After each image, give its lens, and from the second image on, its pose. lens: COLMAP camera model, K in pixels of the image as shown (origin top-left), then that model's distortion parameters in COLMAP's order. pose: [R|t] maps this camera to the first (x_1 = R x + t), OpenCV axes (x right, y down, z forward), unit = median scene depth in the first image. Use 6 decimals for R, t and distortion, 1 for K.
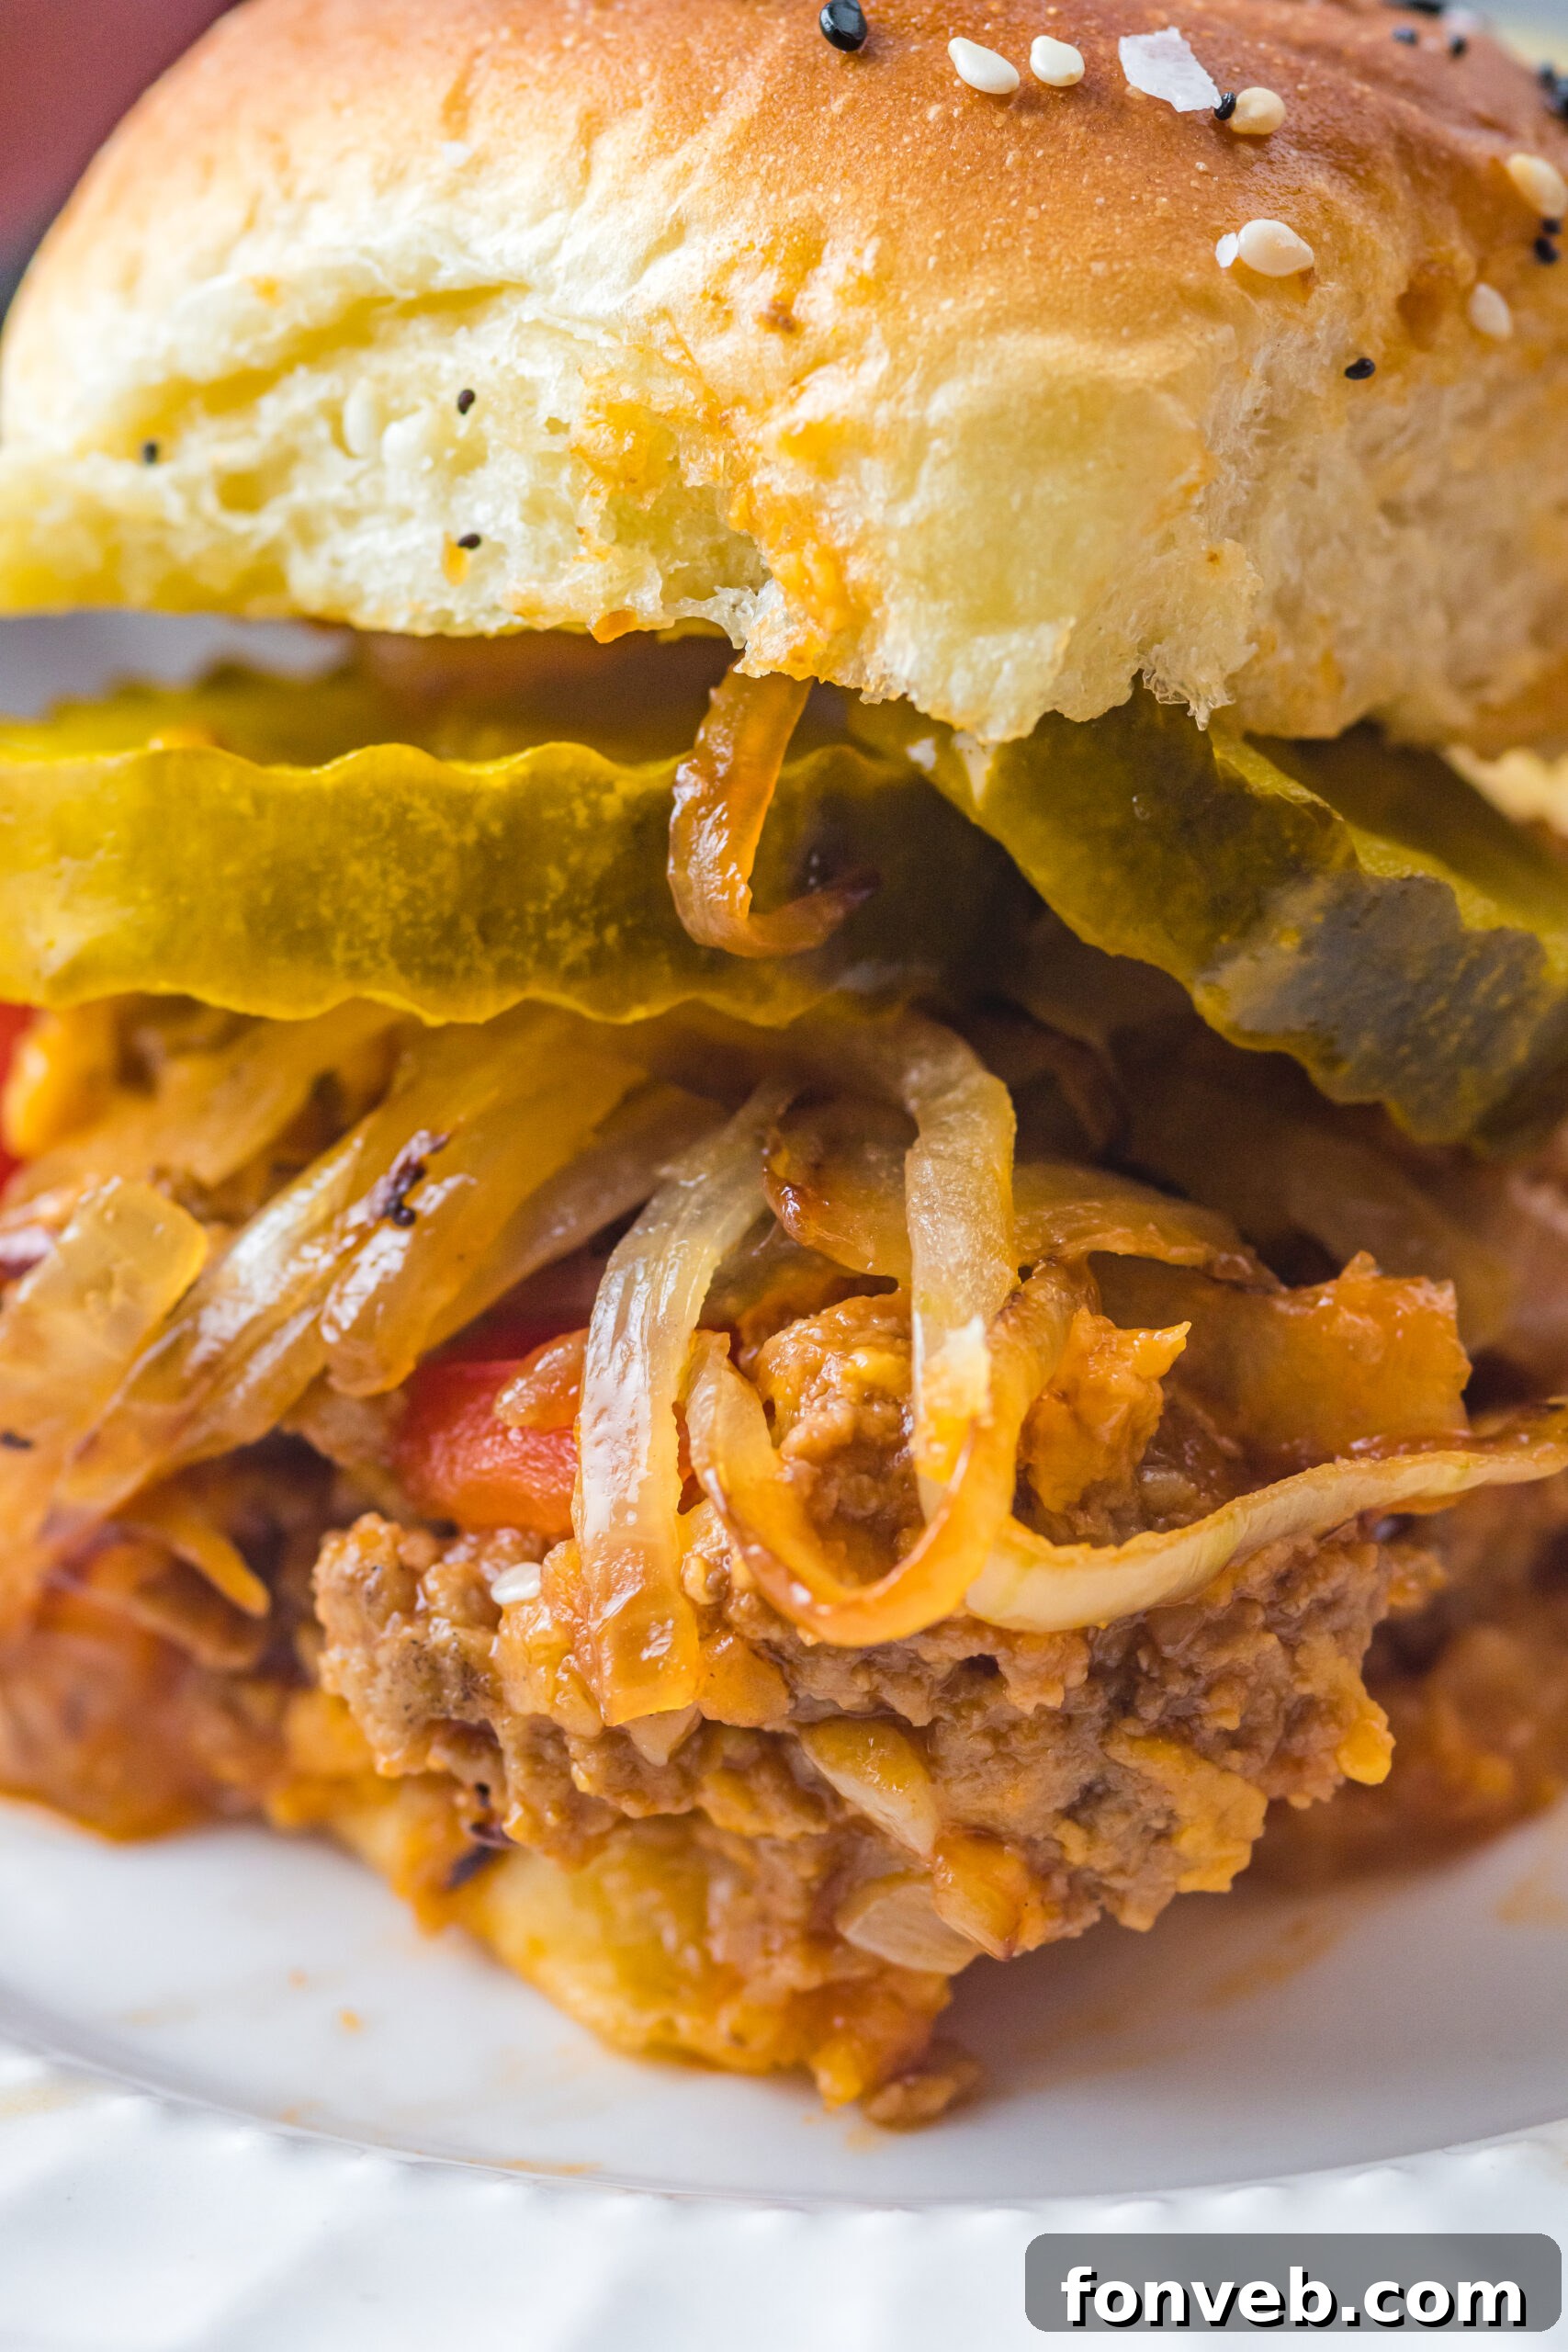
lens RADIAL K [[15331.5, 0, 783.9], [0, 15331.5, 1171.0], [0, 0, 1]] dist [-1.222511, 0.000000]
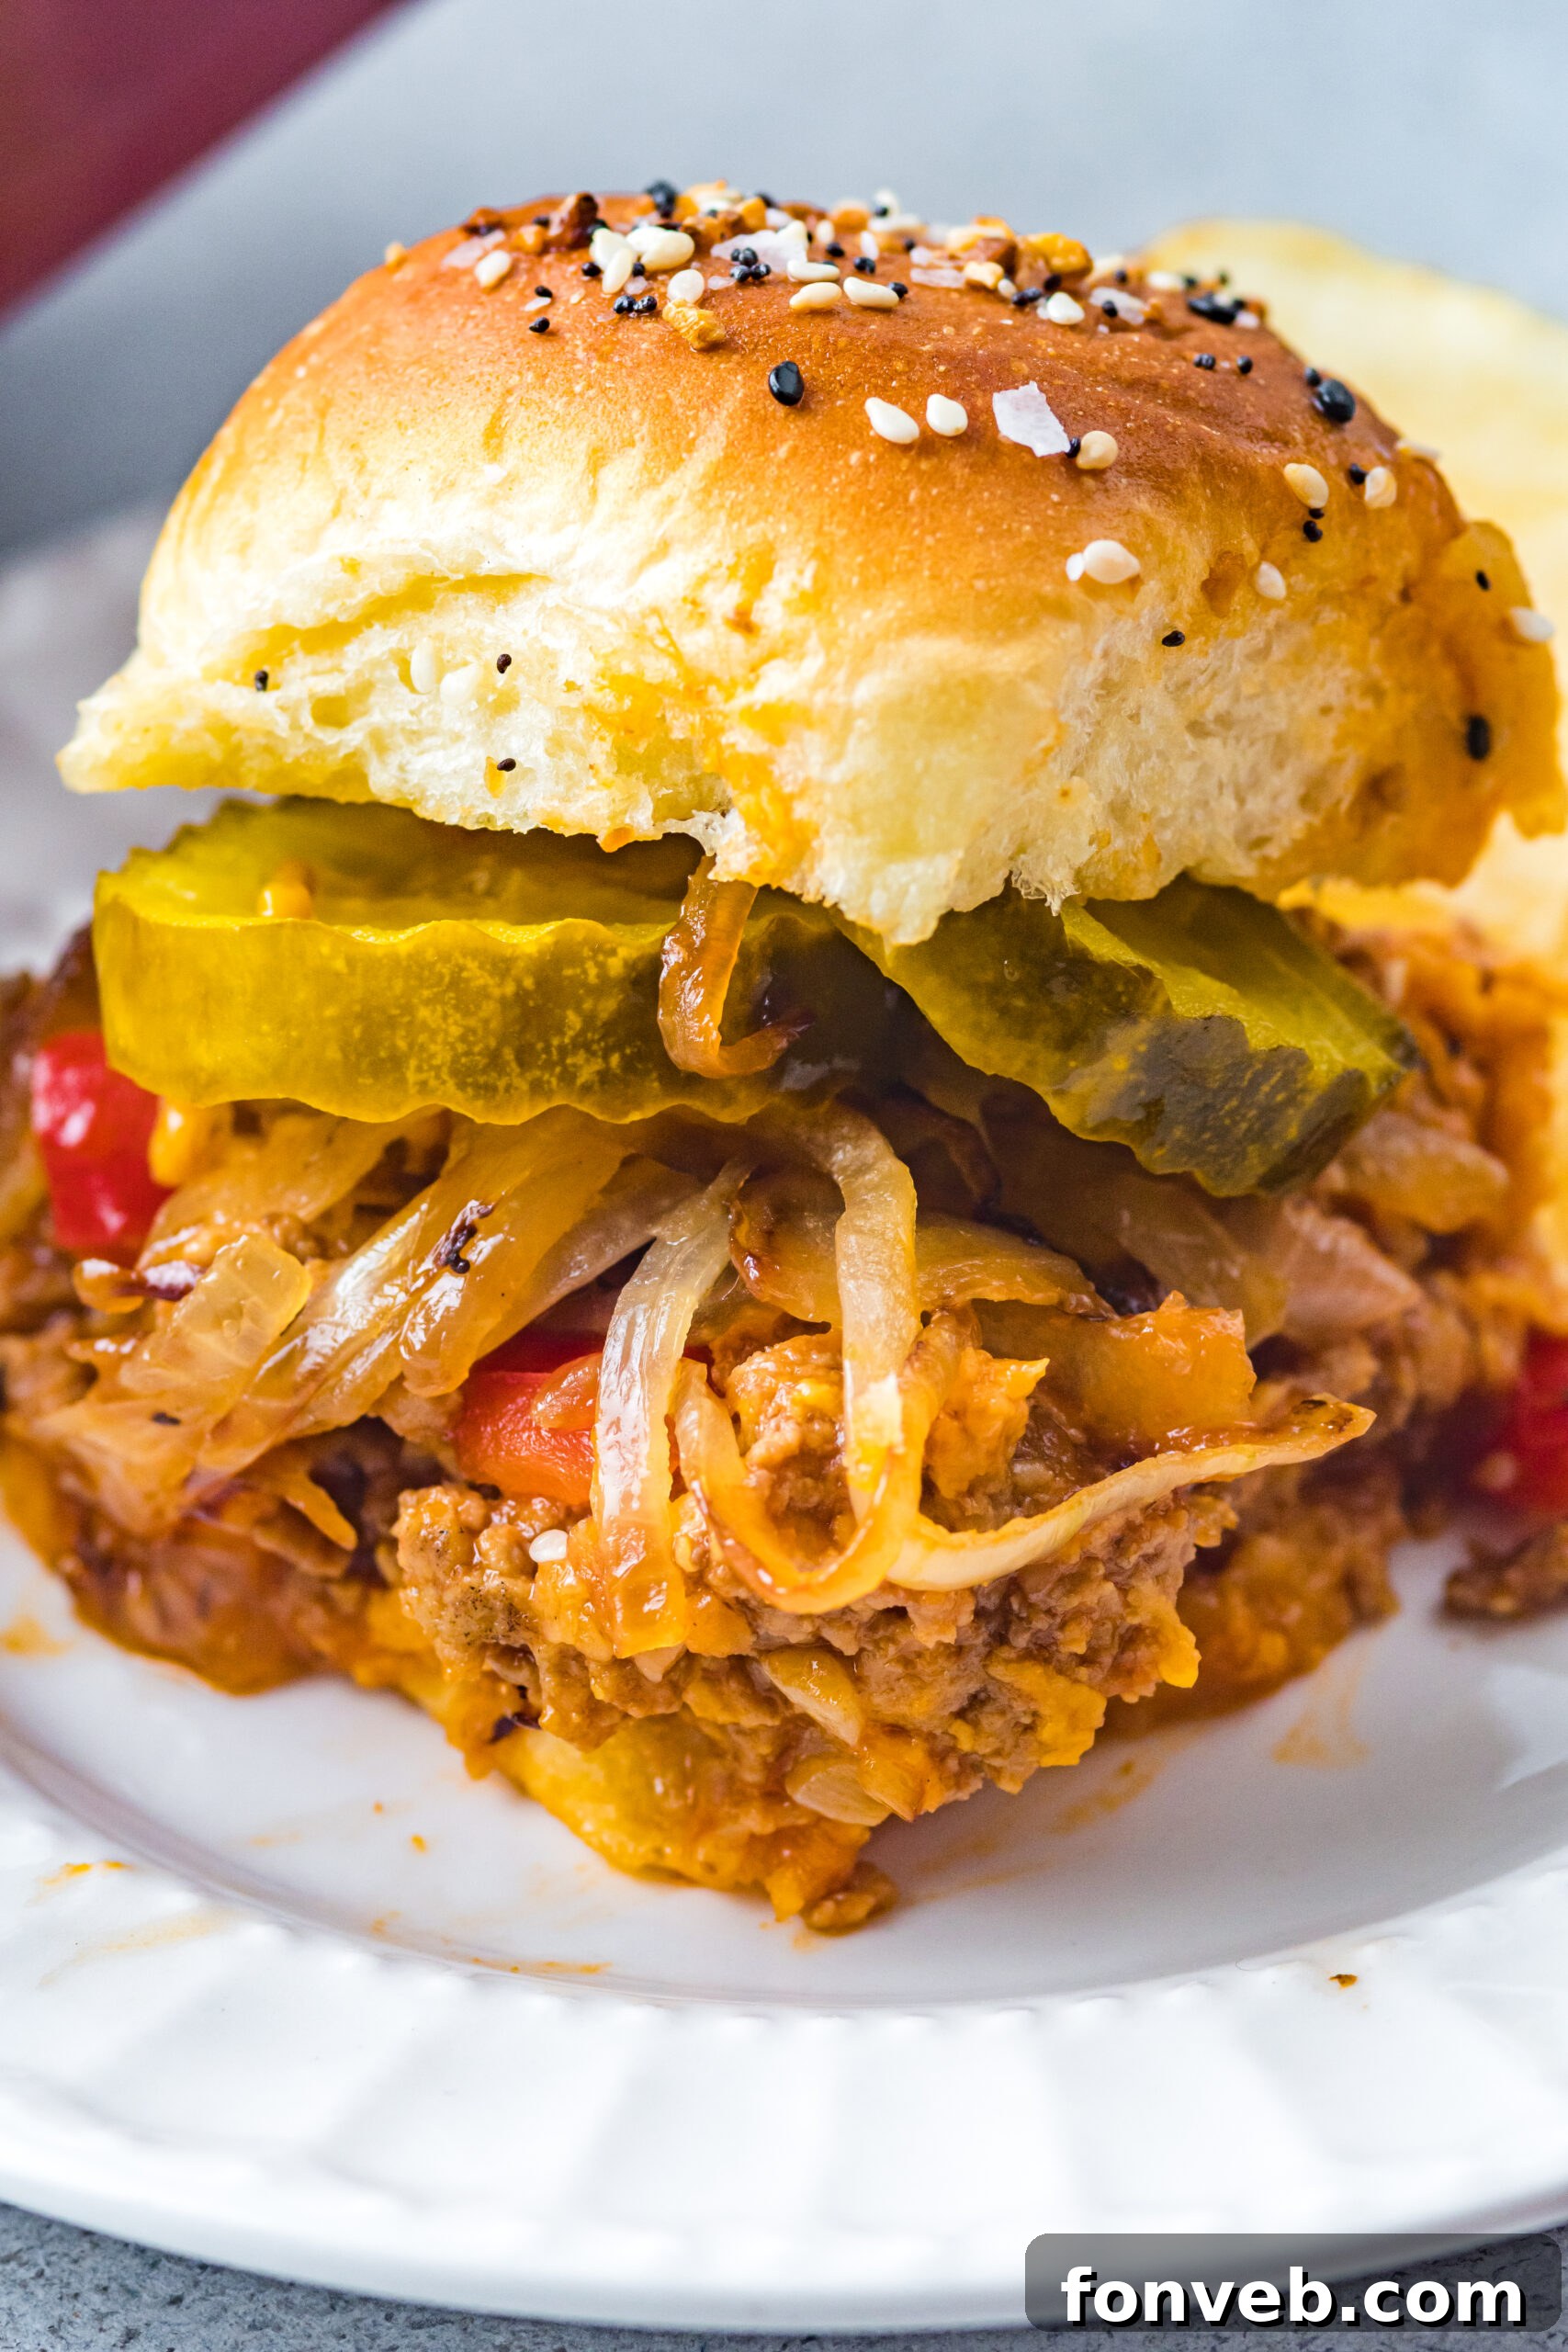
lens RADIAL K [[15331.5, 0, 784.1], [0, 15331.5, 1180.8], [0, 0, 1]] dist [-1.222511, 0.000000]
pose [[0.999784, -0.006668, 0.019708, -0.022987], [0.004762, 0.995445, 0.095218, -0.132686], [-0.020253, -0.095103, 0.995261, -0.336476]]
